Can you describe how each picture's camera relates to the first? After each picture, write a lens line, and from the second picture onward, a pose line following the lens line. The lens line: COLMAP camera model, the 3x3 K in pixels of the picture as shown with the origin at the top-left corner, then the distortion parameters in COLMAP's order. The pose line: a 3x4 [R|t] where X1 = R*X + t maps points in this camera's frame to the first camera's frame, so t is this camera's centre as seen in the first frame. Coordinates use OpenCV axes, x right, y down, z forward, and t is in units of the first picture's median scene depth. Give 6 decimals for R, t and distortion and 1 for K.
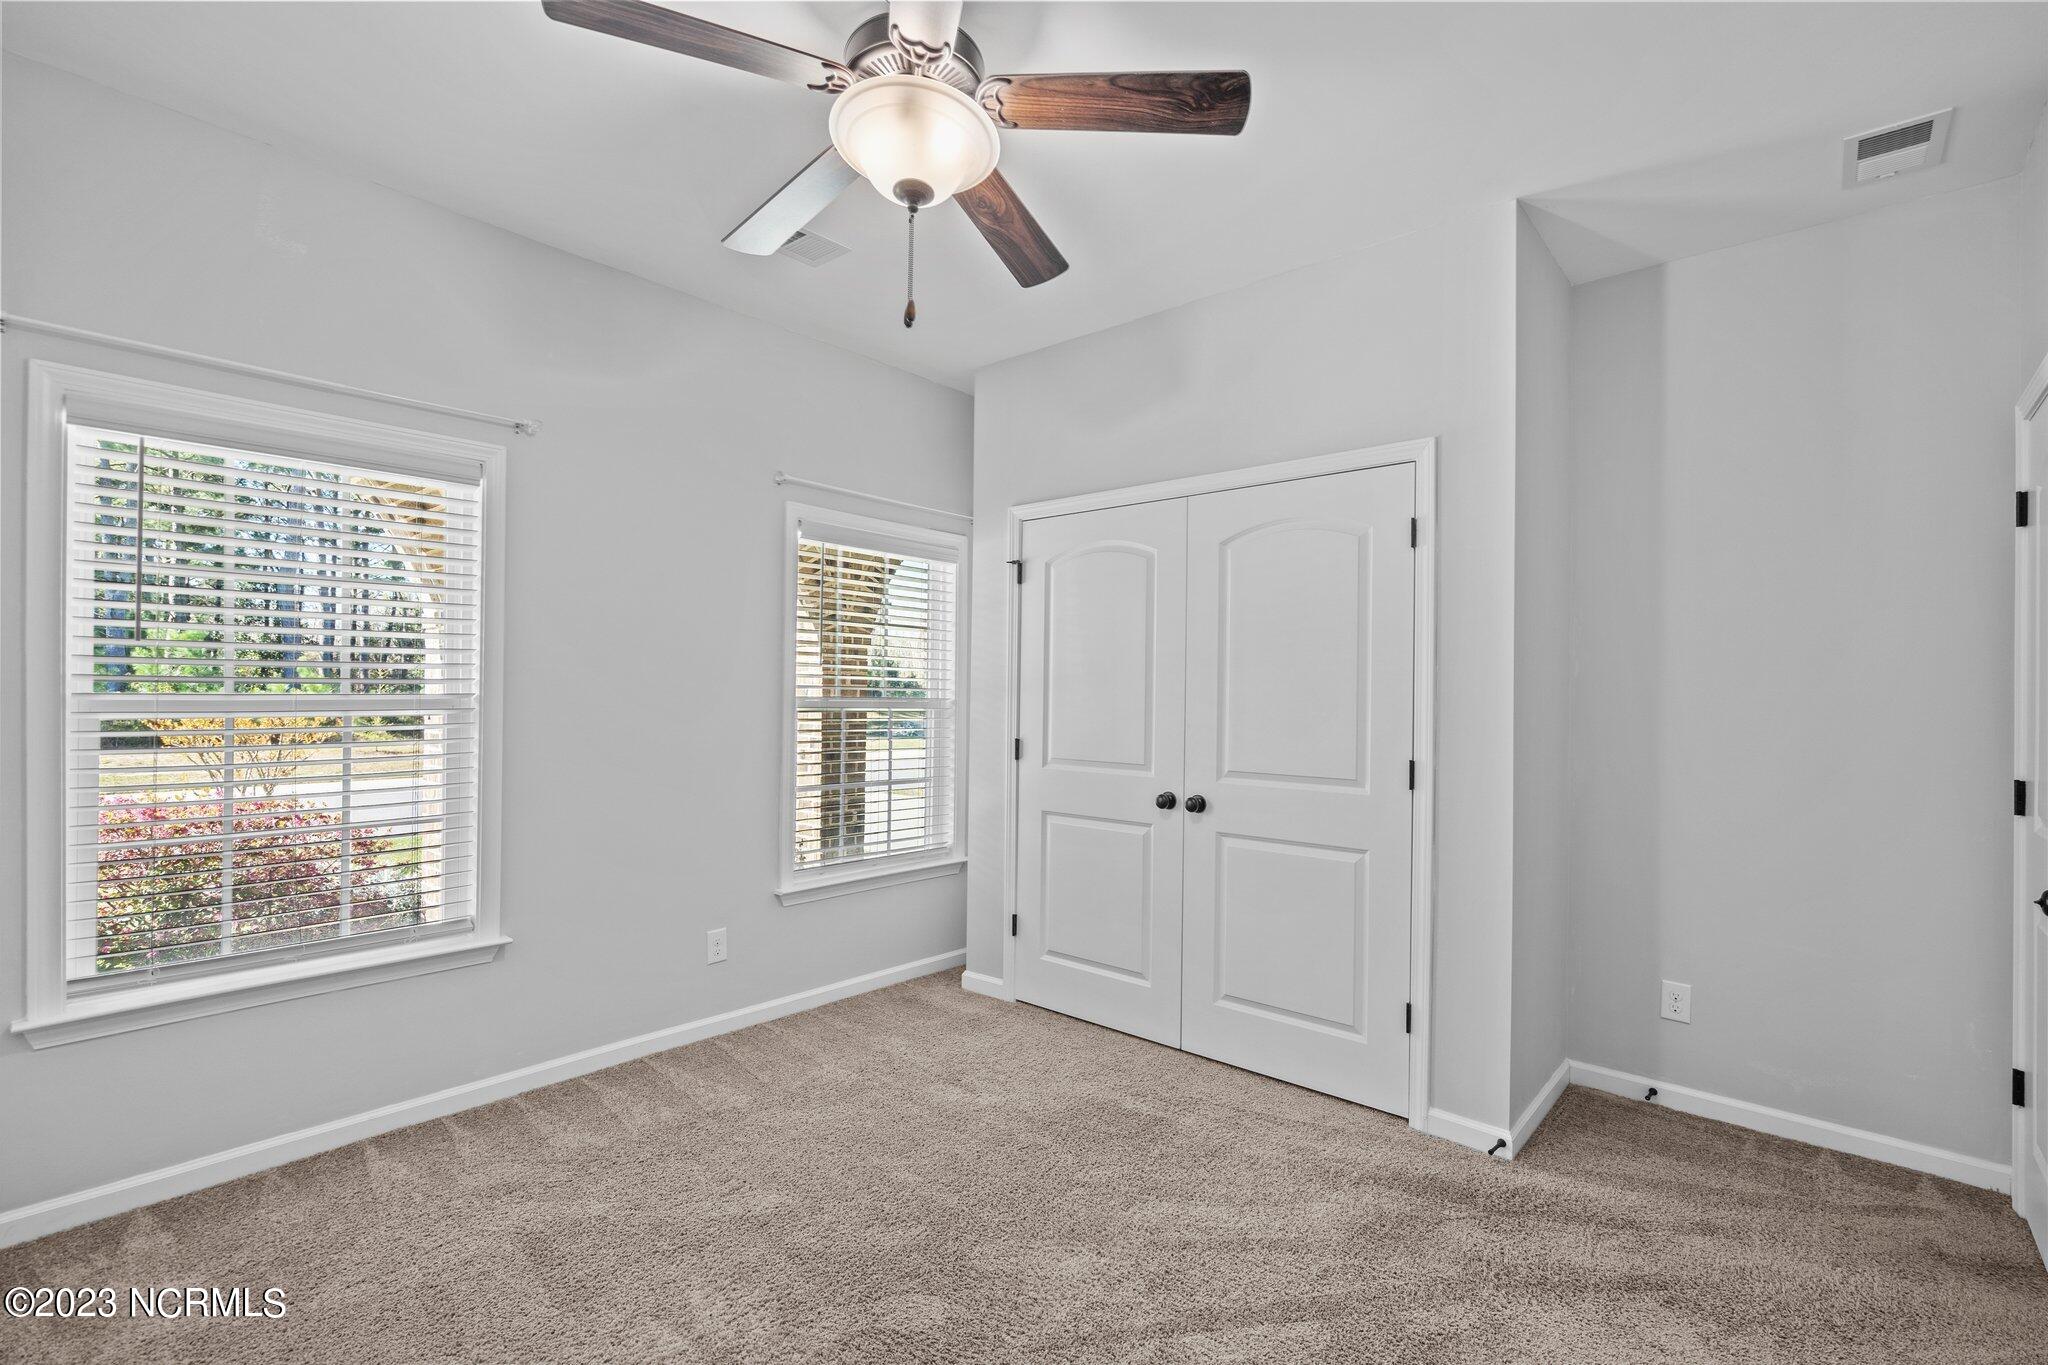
lens RADIAL K [[932.6, 0, 1028.3], [0, 932.6, 689.4], [0, 0, 1]] dist [-0.011510, 0.005996]
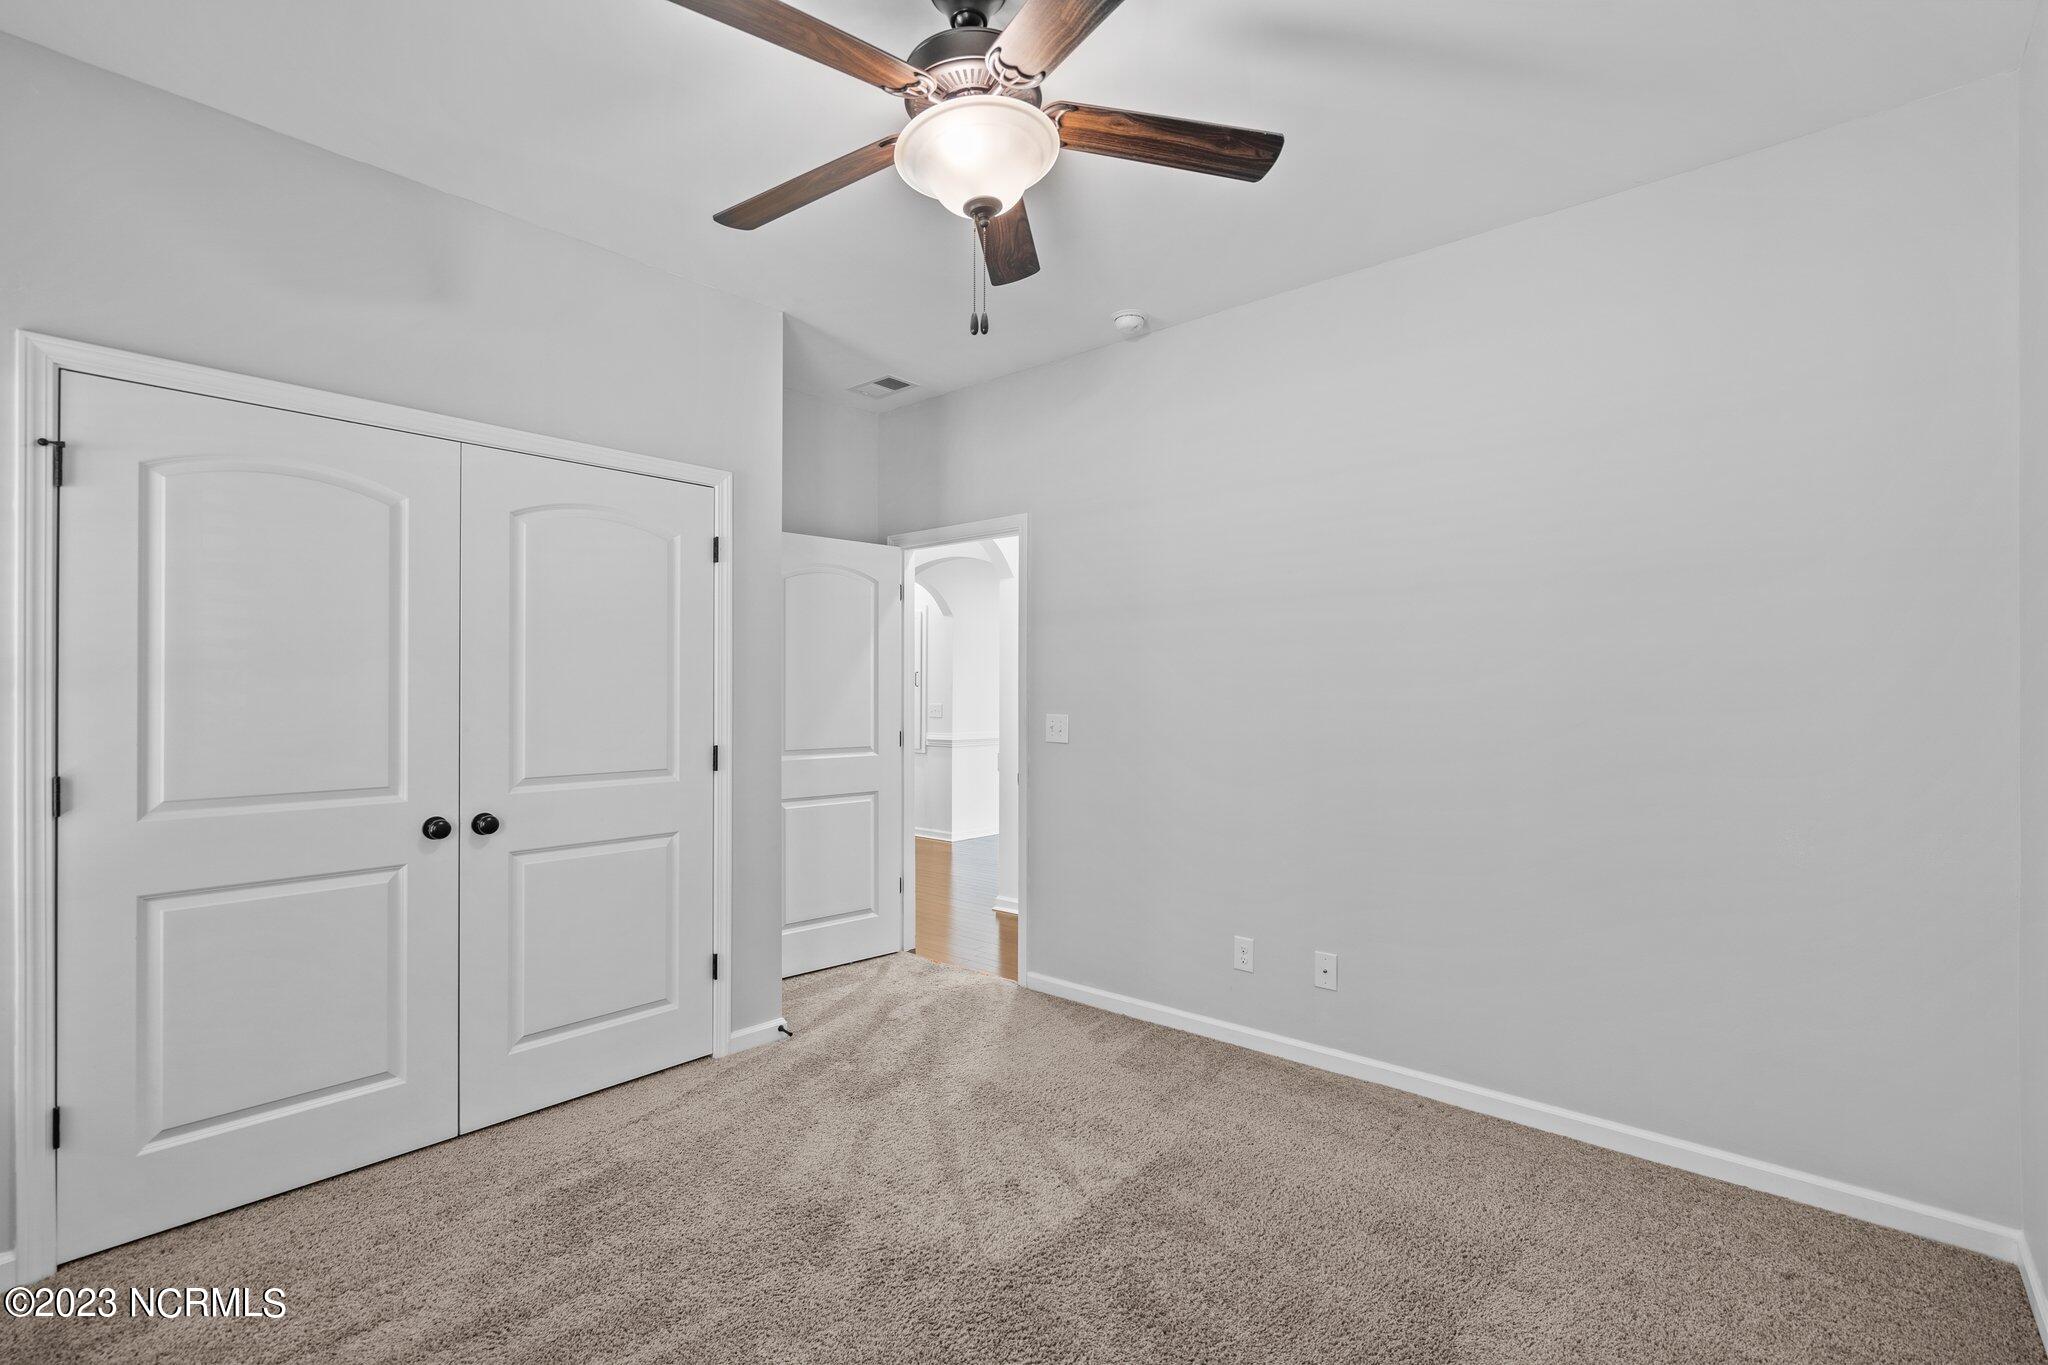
lens RADIAL K [[932.6, 0, 1028.3], [0, 932.6, 689.4], [0, 0, 1]] dist [-0.011510, 0.005996]
pose [[-0.018269, -0.011874, 0.999763, -0.653518], [-0.008397, 0.999896, 0.011722, -0.009279], [-0.999798, -0.008181, -0.018367, 0.543608]]
